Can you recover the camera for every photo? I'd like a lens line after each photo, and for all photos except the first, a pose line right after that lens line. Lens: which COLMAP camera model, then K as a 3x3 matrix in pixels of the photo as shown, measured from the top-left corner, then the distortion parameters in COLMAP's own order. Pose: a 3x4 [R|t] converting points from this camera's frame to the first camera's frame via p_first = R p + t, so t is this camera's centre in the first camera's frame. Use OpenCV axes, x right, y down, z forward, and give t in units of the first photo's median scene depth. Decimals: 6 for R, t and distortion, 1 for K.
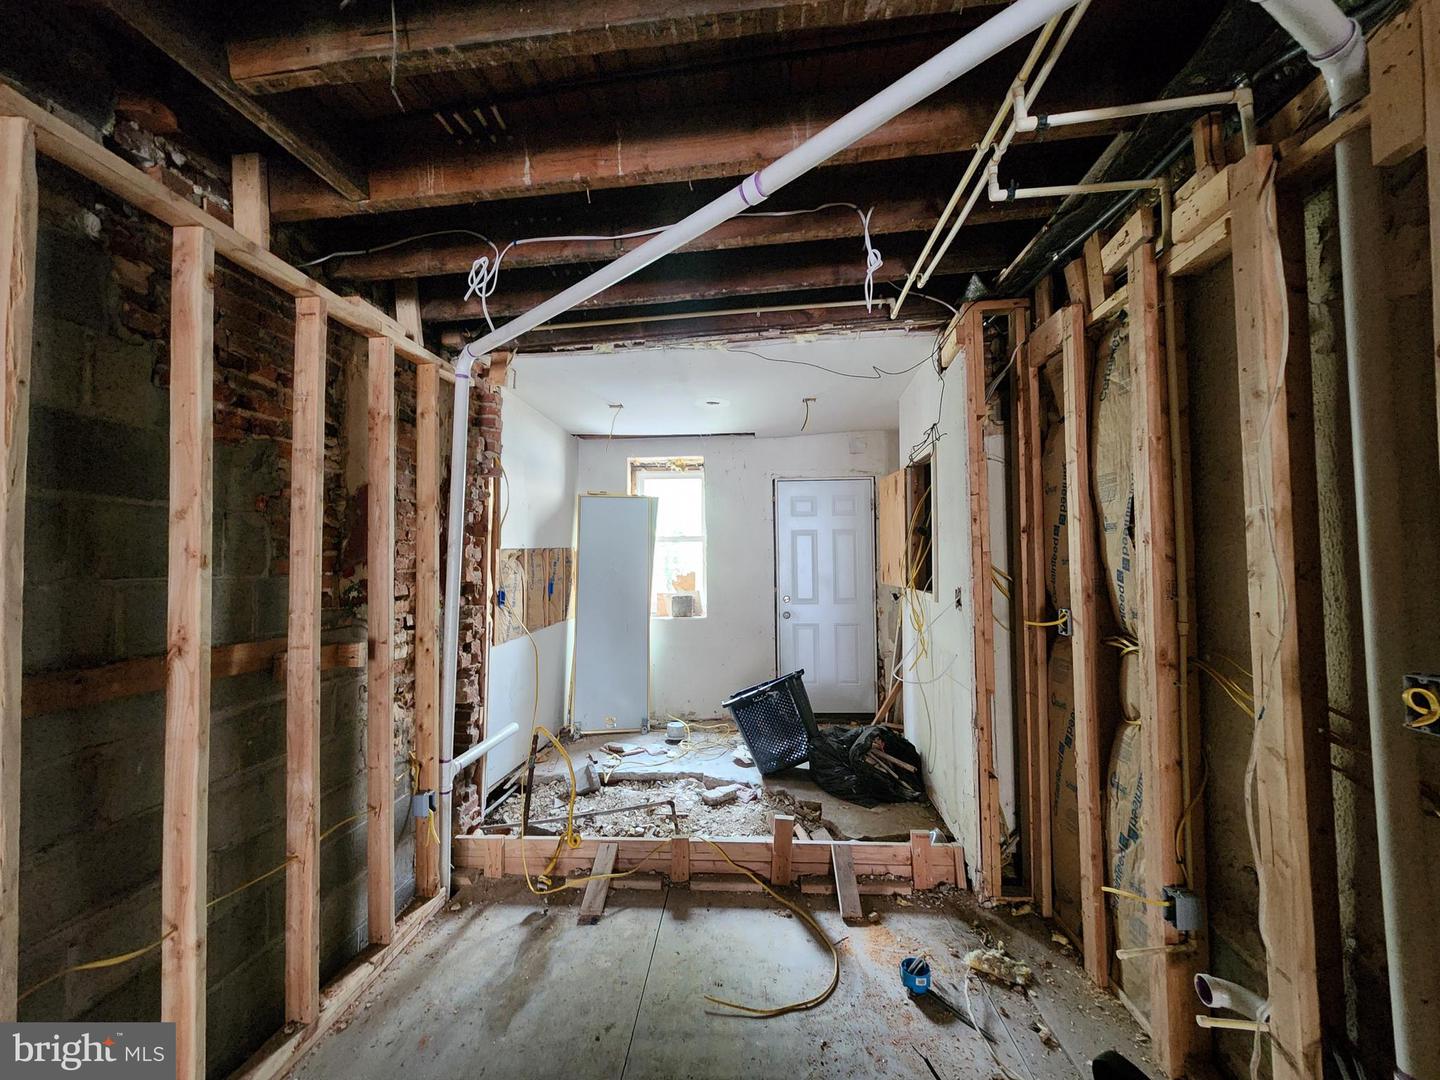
lens RADIAL K [[587.8, 0, 727.8], [0, 587.8, 543.6], [0, 0, 1]] dist [-0.001201, 0.000760]
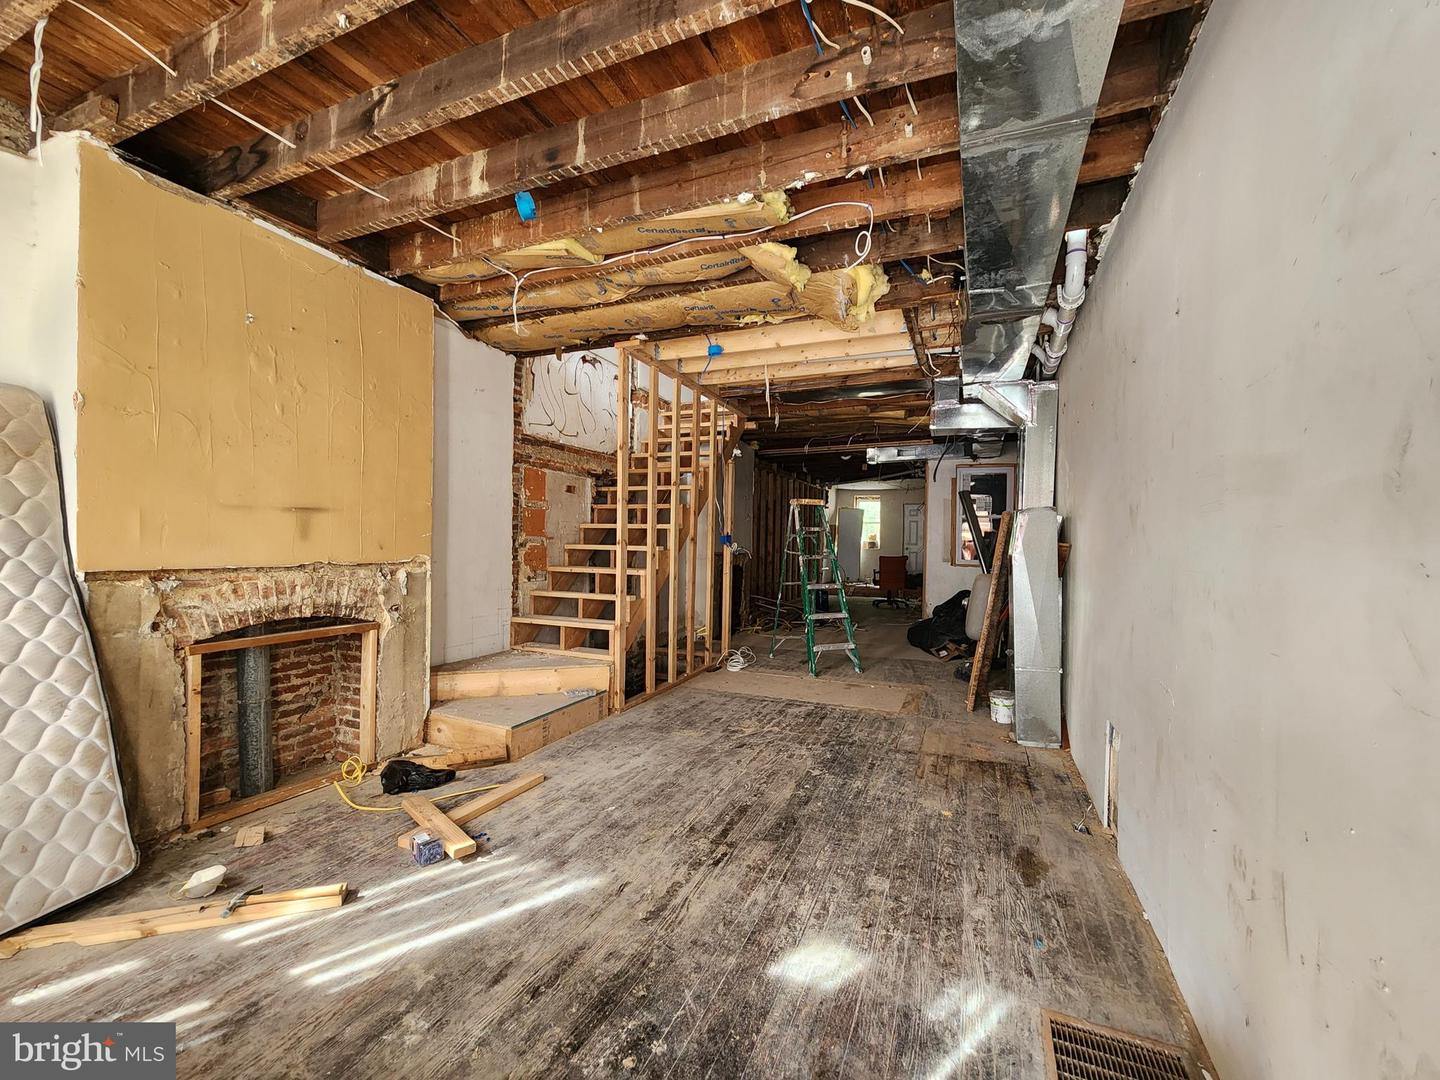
lens RADIAL K [[587.8, 0, 727.8], [0, 587.8, 543.6], [0, 0, 1]] dist [-0.001201, 0.000760]
pose [[0.948337, 0.028780, -0.315955, 0.181970], [-0.017261, 0.999082, 0.039196, -0.008419], [0.316794, -0.031717, 0.947964, -2.178895]]
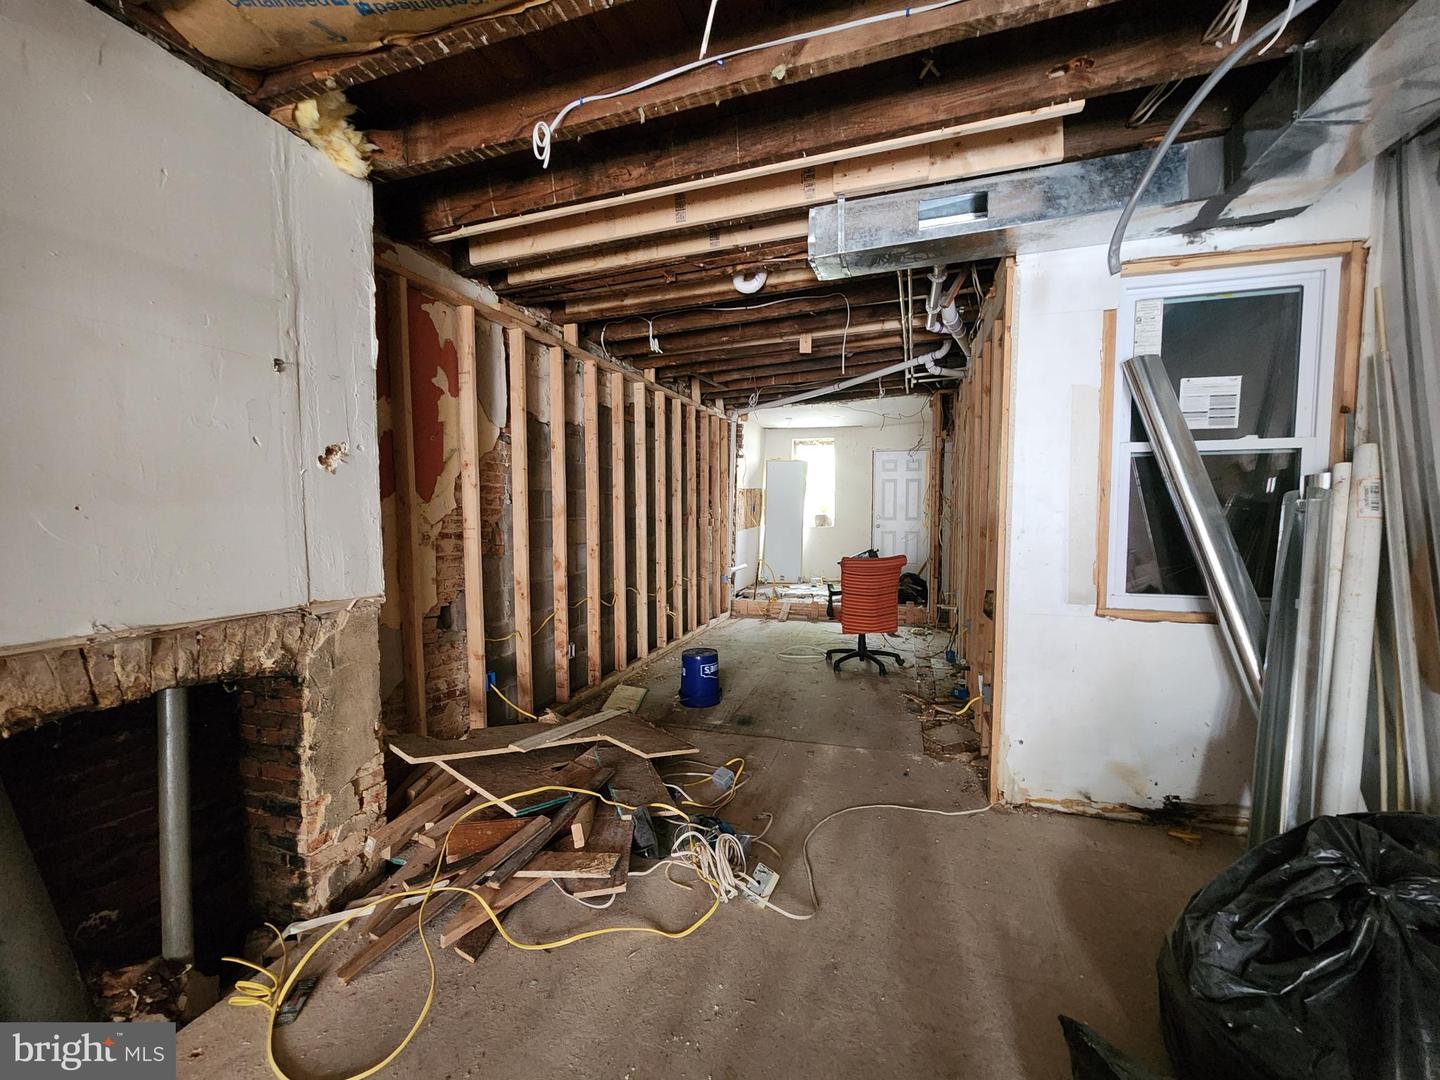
lens RADIAL K [[587.8, 0, 727.8], [0, 587.8, 543.6], [0, 0, 1]] dist [-0.001201, 0.000760]
pose [[0.968726, 0.026037, -0.246763, 0.099443], [-0.001153, 0.994941, 0.100455, -0.006671], [0.248130, -0.097029, 0.963855, -0.874149]]
